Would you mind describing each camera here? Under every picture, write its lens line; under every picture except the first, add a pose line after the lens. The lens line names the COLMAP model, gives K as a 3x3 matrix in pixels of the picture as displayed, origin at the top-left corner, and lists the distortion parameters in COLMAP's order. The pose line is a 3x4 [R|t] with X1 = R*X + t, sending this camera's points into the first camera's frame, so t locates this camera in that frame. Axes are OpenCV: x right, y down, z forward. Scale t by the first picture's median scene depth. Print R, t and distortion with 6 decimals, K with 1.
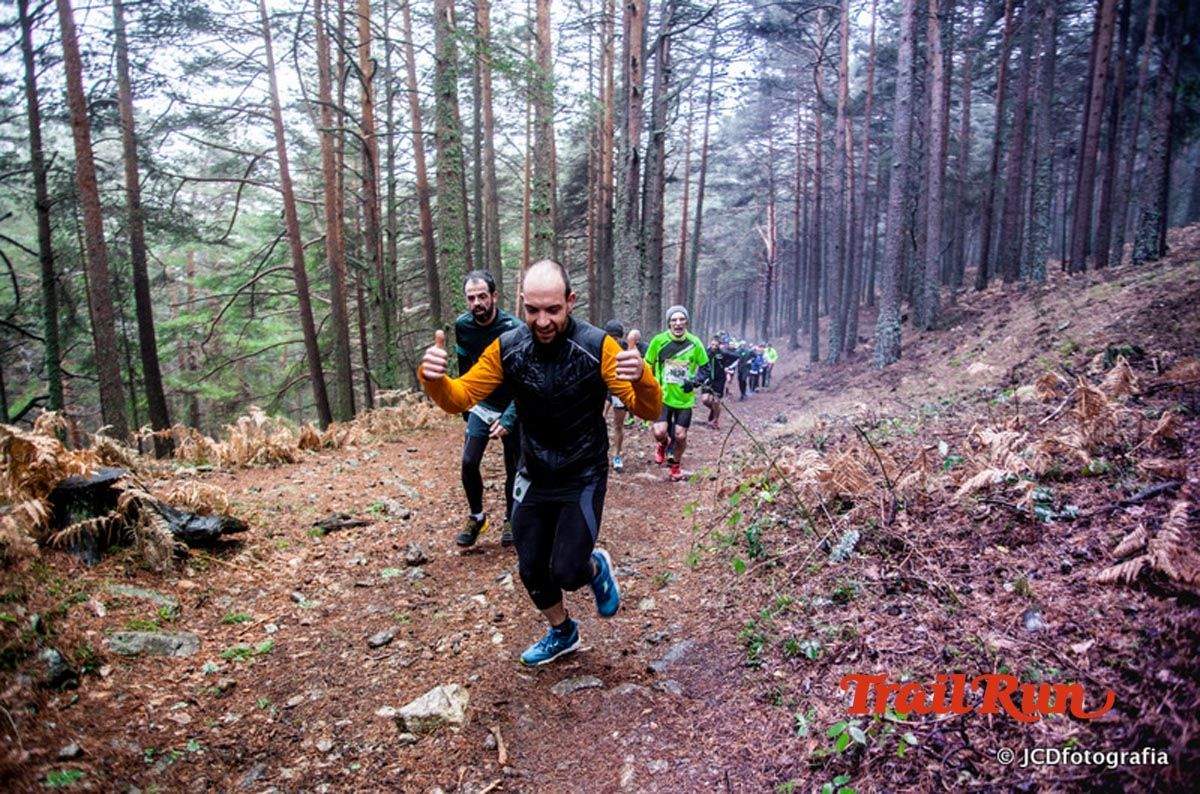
lens RADIAL K [[732.5, 0, 606.8], [0, 732.5, 403.5], [0, 0, 1]] dist [-0.092932, 0.051645]
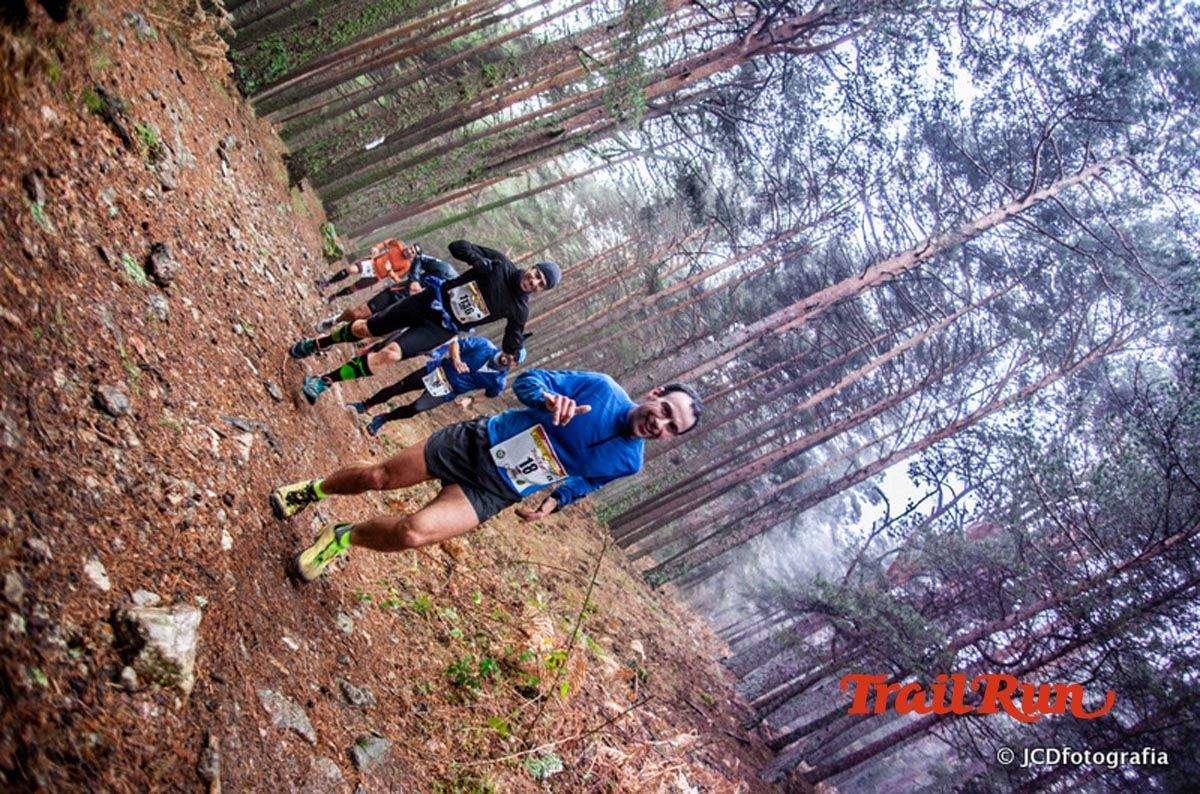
lens RADIAL K [[732.5, 0, 603.2], [0, 732.5, 404.0], [0, 0, 1]] dist [-0.092932, 0.051645]
pose [[0.351868, 0.820247, 0.450982, -0.156735], [-0.832449, 0.494526, -0.249946, 0.046717], [-0.428039, -0.287471, 0.856821, 0.106510]]
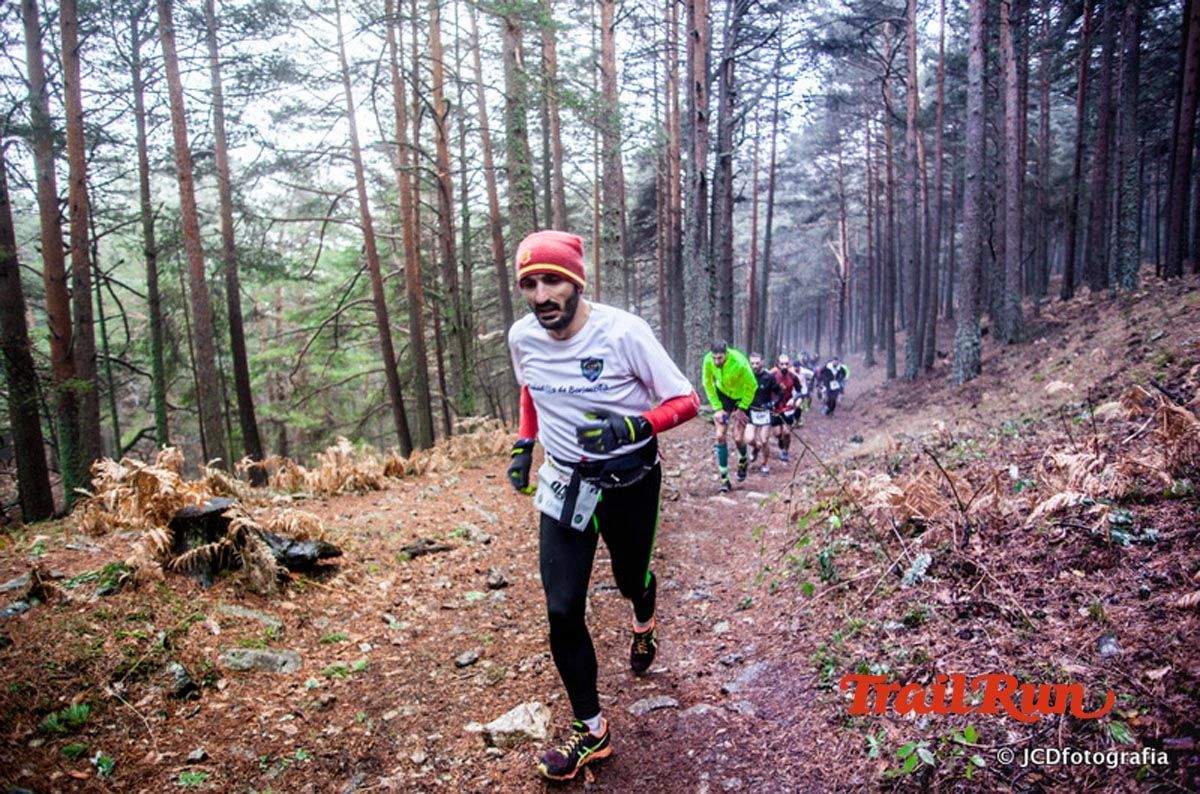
lens RADIAL K [[732.5, 0, 606.0], [0, 732.5, 403.6], [0, 0, 1]] dist [-0.092932, 0.051645]
pose [[0.994734, -0.020936, -0.100330, 0.001270], [0.017998, 0.999385, -0.030102, -0.004226], [0.100898, 0.028138, 0.994499, -0.015899]]
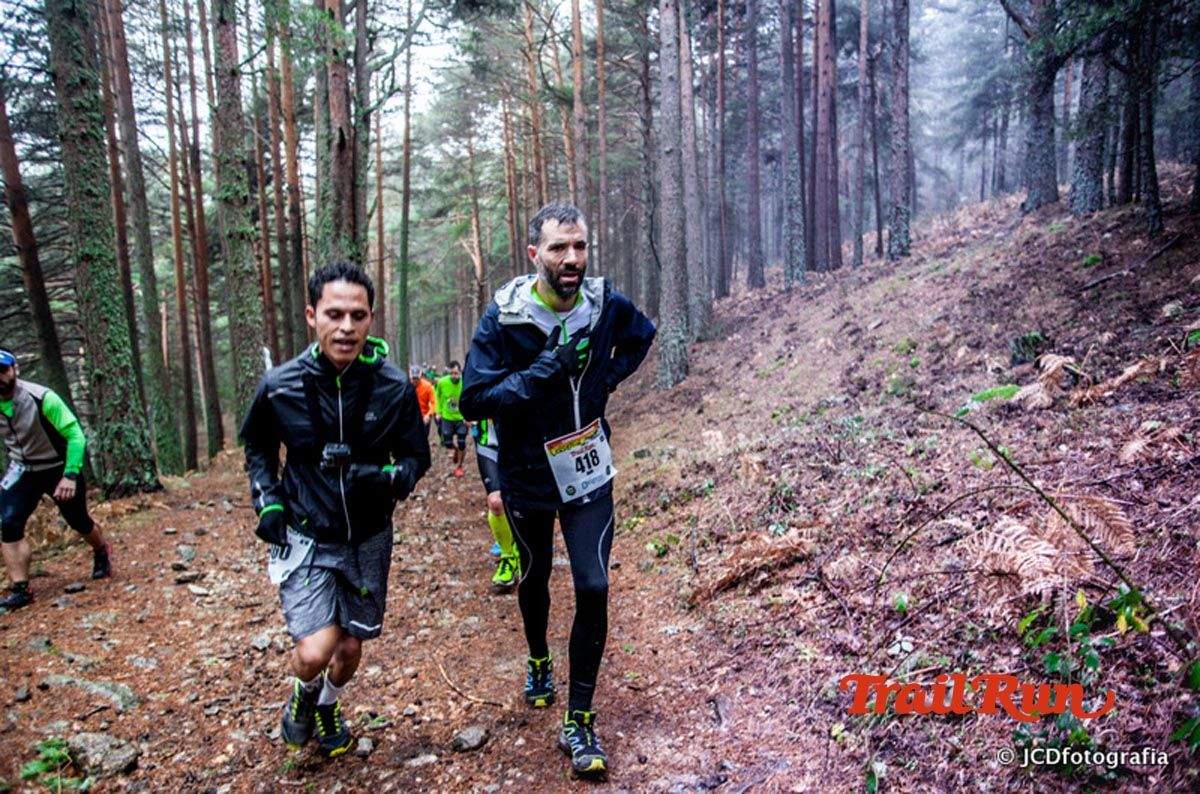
lens RADIAL K [[828.1, 0, 608.7], [0, 828.1, 406.9], [0, 0, 1]] dist [-0.090158, 0.059389]
pose [[0.922667, -0.086532, 0.375763, -0.098296], [0.103811, 0.994259, -0.025943, -0.016251], [-0.371361, 0.062945, 0.926352, 0.234449]]
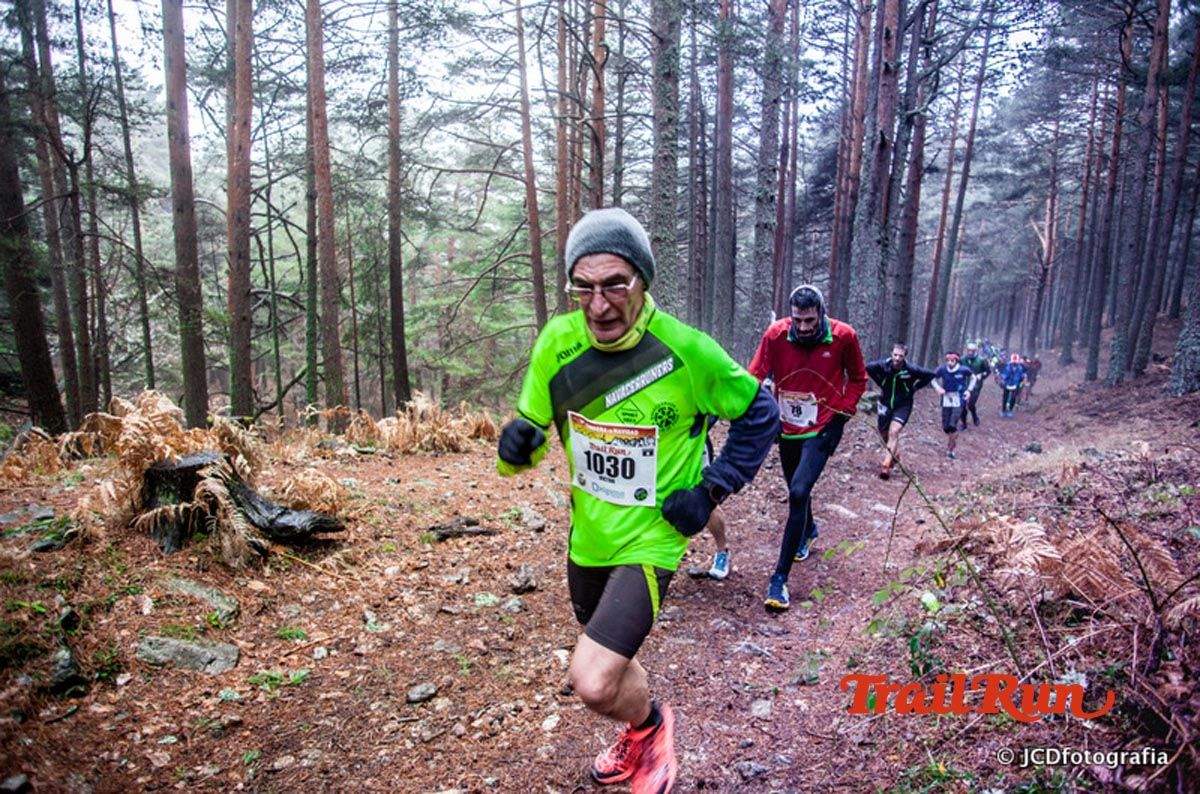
lens RADIAL K [[732.5, 0, 606.5], [0, 732.5, 402.7], [0, 0, 1]] dist [-0.092932, 0.051645]
pose [[0.945542, 0.078920, -0.315788, 0.044671], [-0.076704, 0.996864, 0.019463, -0.014205], [0.316333, 0.005819, 0.948630, 0.099330]]
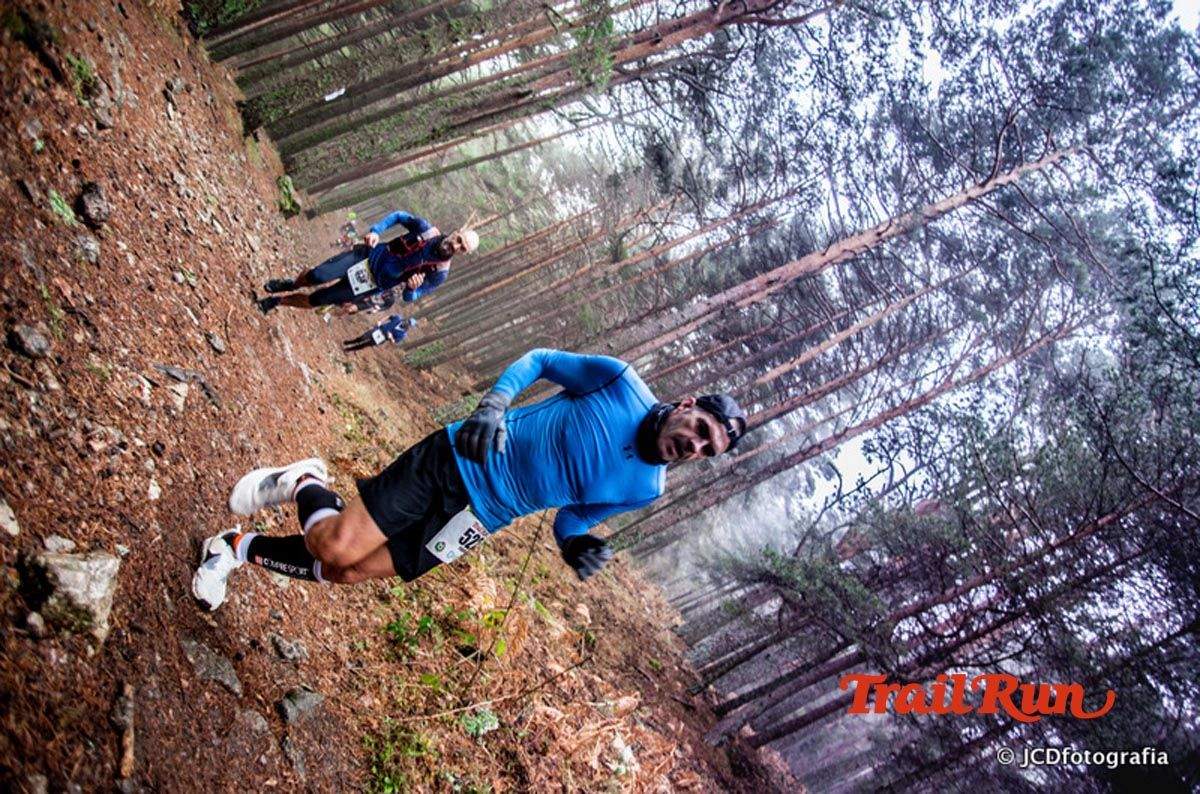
lens RADIAL K [[732.5, 0, 602.9], [0, 732.5, 403.6], [0, 0, 1]] dist [-0.092932, 0.051645]
pose [[0.301130, 0.810619, 0.502212, -0.150997], [-0.834232, 0.479064, -0.273045, 0.041862], [-0.461928, -0.336739, 0.820506, 0.103472]]
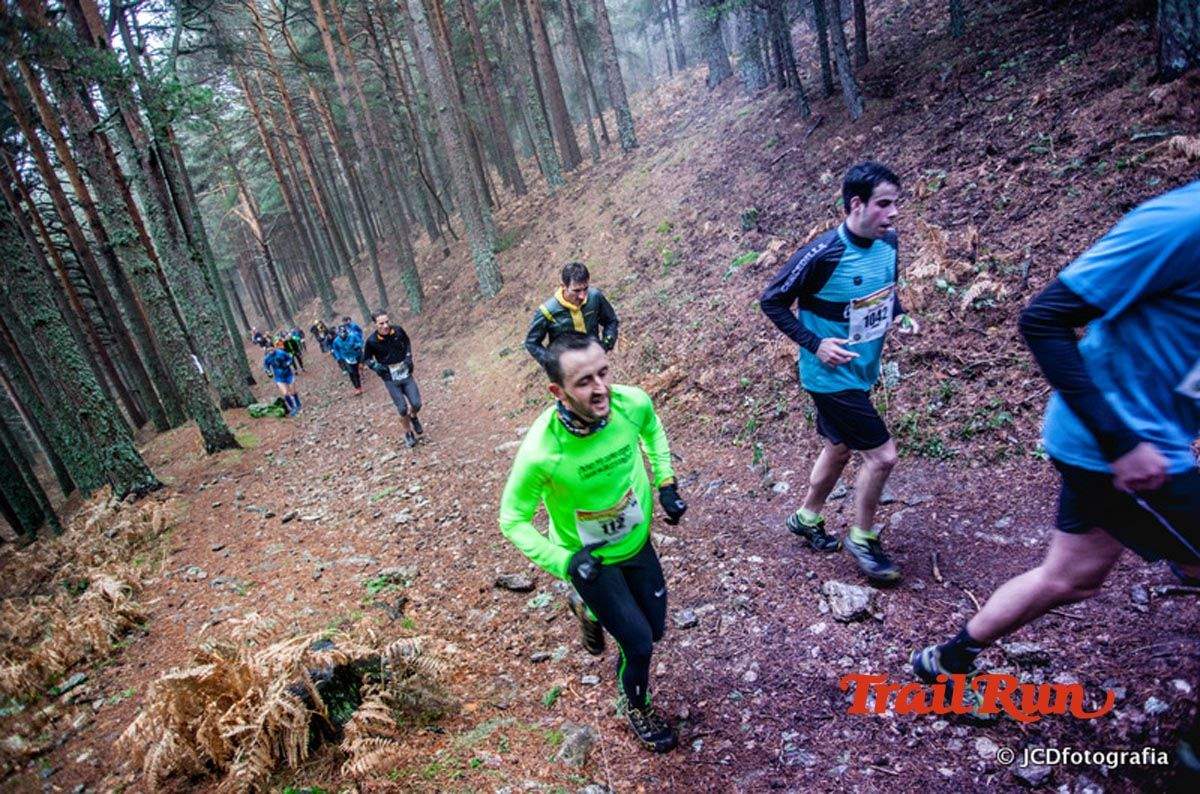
lens RADIAL K [[732.5, 0, 609.4], [0, 732.5, 404.5], [0, 0, 1]] dist [-0.092932, 0.051645]
pose [[0.725733, -0.390931, 0.566113, -0.316541], [0.352220, 0.917975, 0.182380, -0.071711], [-0.590976, 0.067037, 0.803899, 0.065103]]
